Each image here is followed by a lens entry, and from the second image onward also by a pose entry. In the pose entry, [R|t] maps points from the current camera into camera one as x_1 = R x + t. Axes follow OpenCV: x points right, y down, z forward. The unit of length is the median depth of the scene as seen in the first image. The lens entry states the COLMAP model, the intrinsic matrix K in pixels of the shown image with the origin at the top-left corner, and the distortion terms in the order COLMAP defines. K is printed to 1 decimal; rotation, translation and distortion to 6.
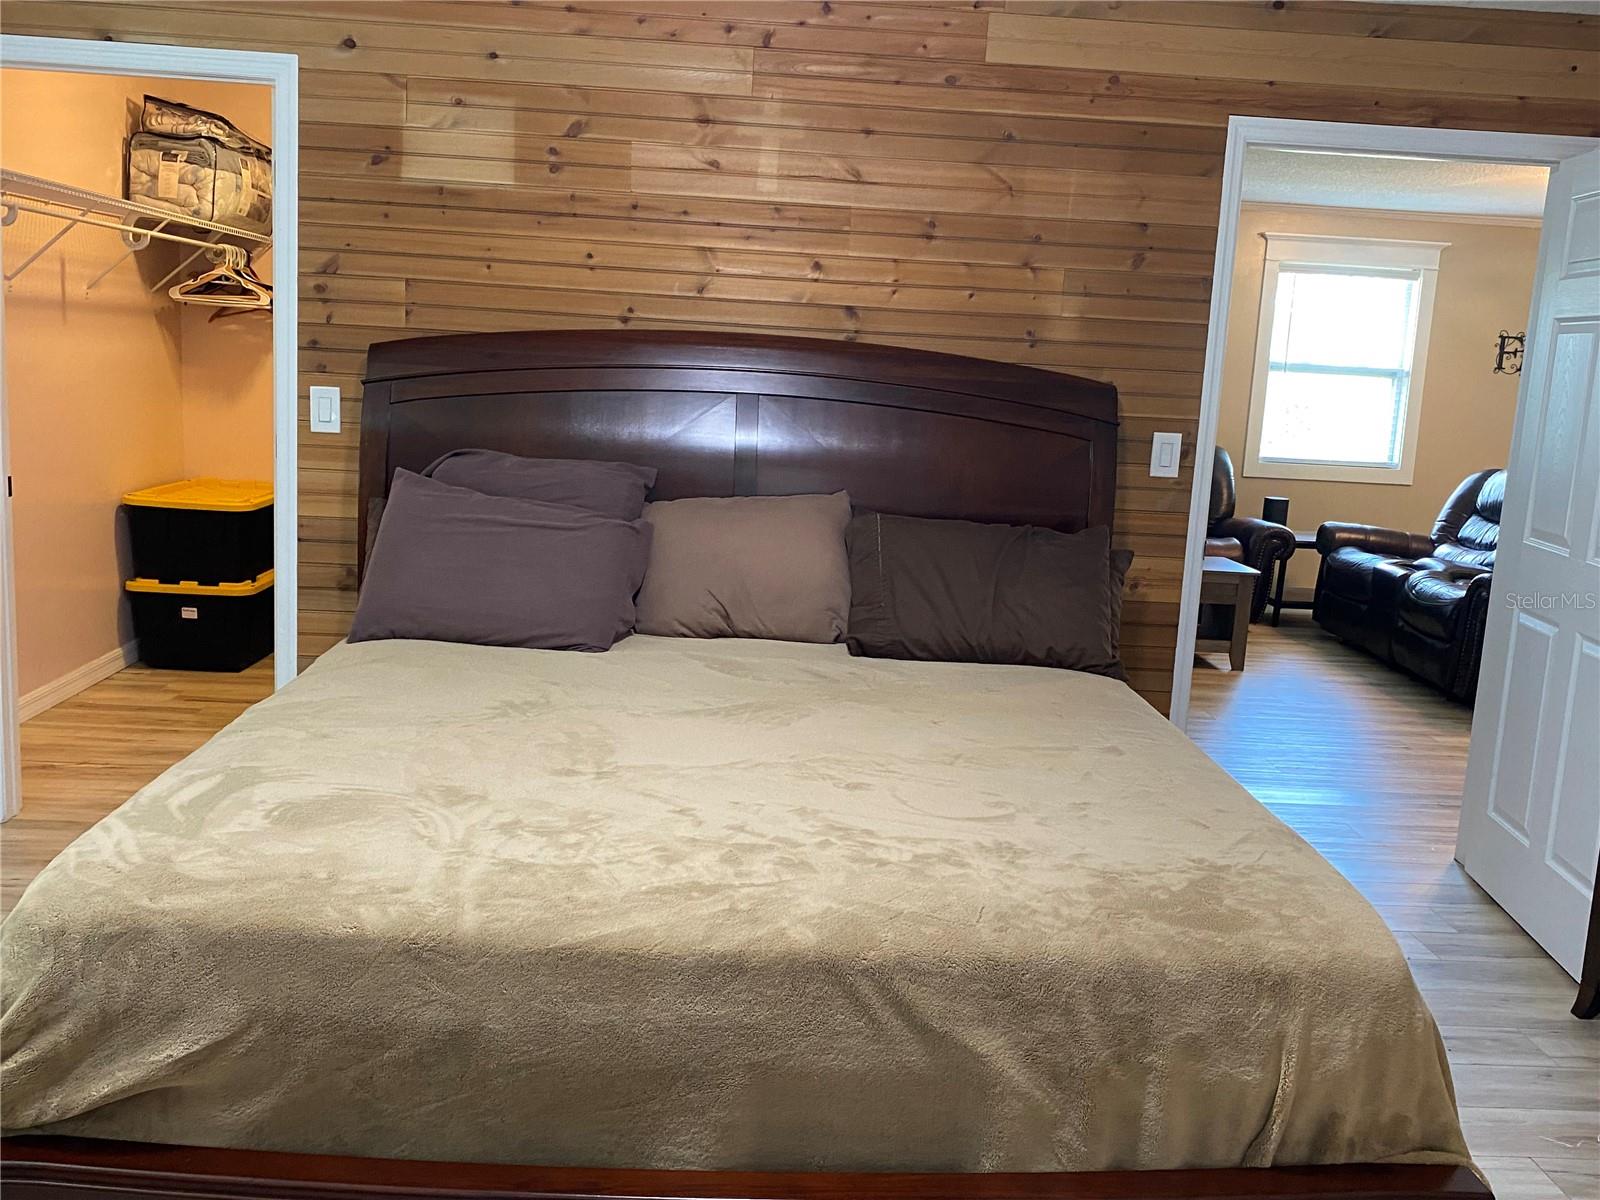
lens RADIAL K [[1453.4, 0, 798.0], [0, 1453.4, 593.5], [0, 0, 1]] dist [0.073182, 0.000000]
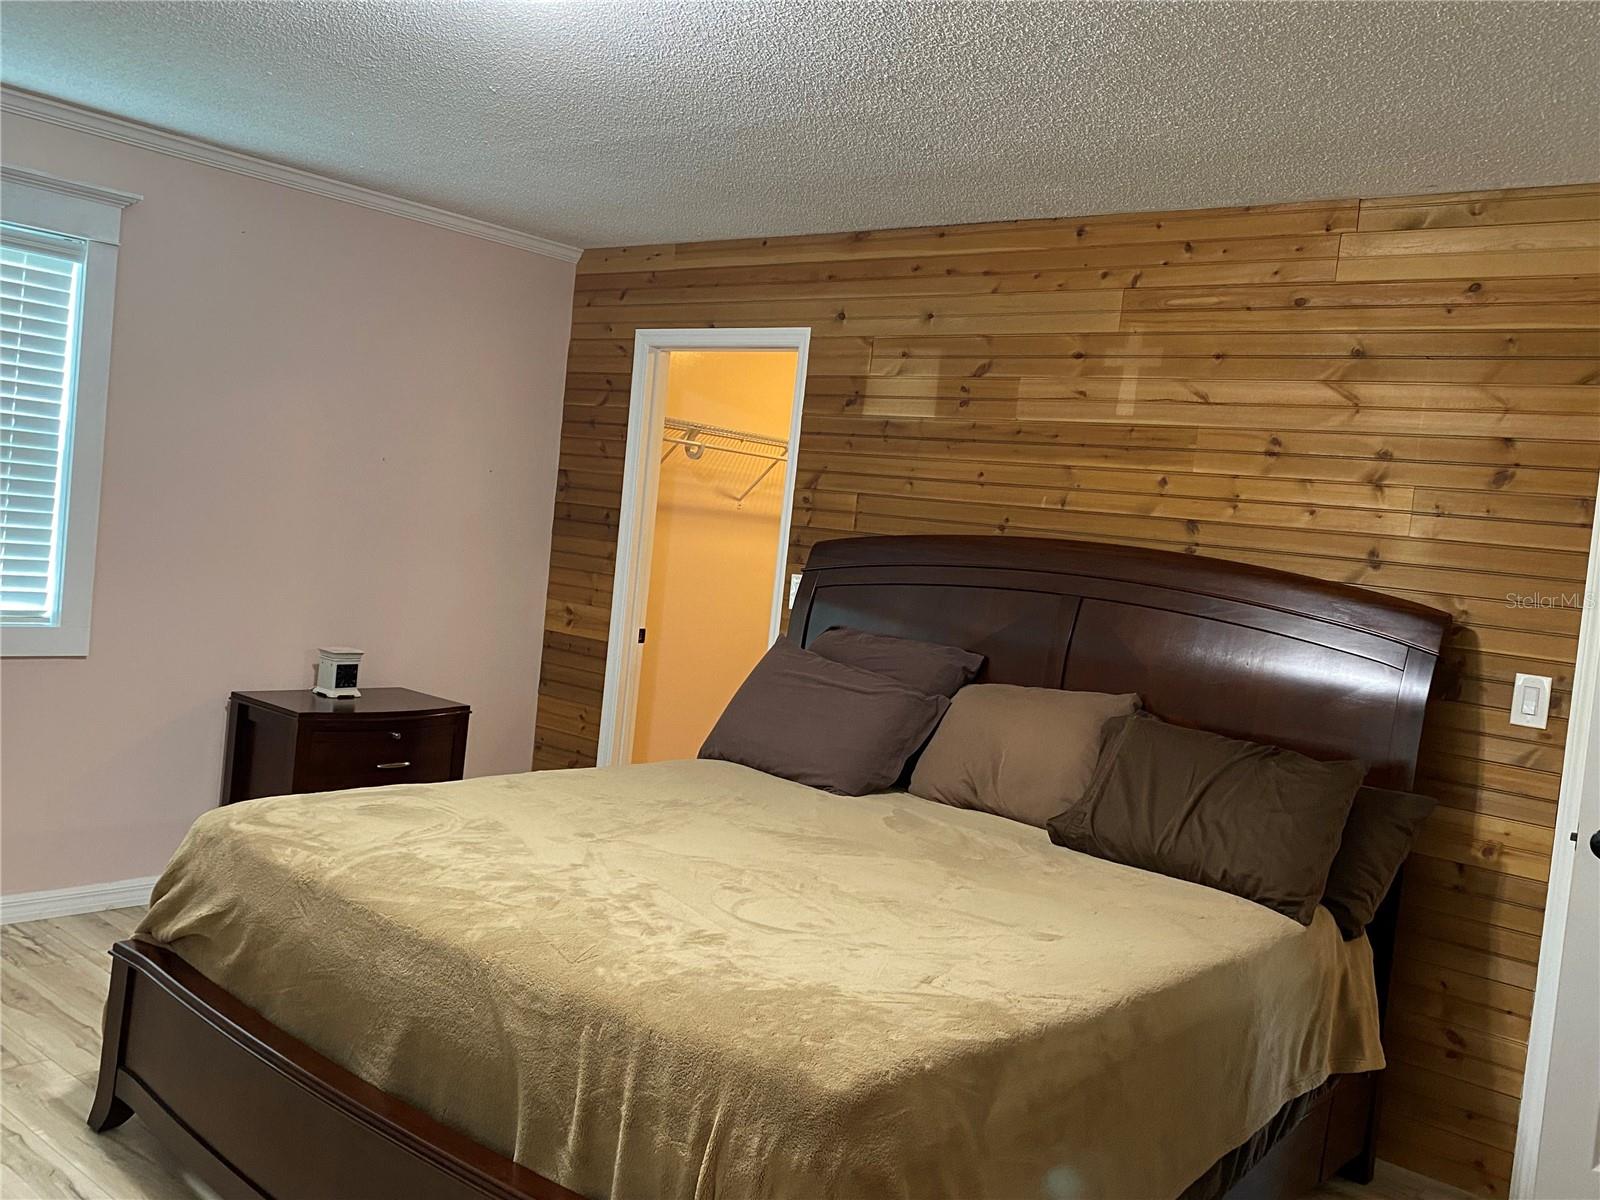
lens RADIAL K [[1453.4, 0, 796.5], [0, 1453.4, 605.2], [0, 0, 1]] dist [0.073182, 0.000000]
pose [[0.727634, 0.060725, -0.683272, 0.550926], [-0.174991, 0.979550, -0.099297, 0.010919], [0.663269, 0.191819, 0.723380, 0.089683]]
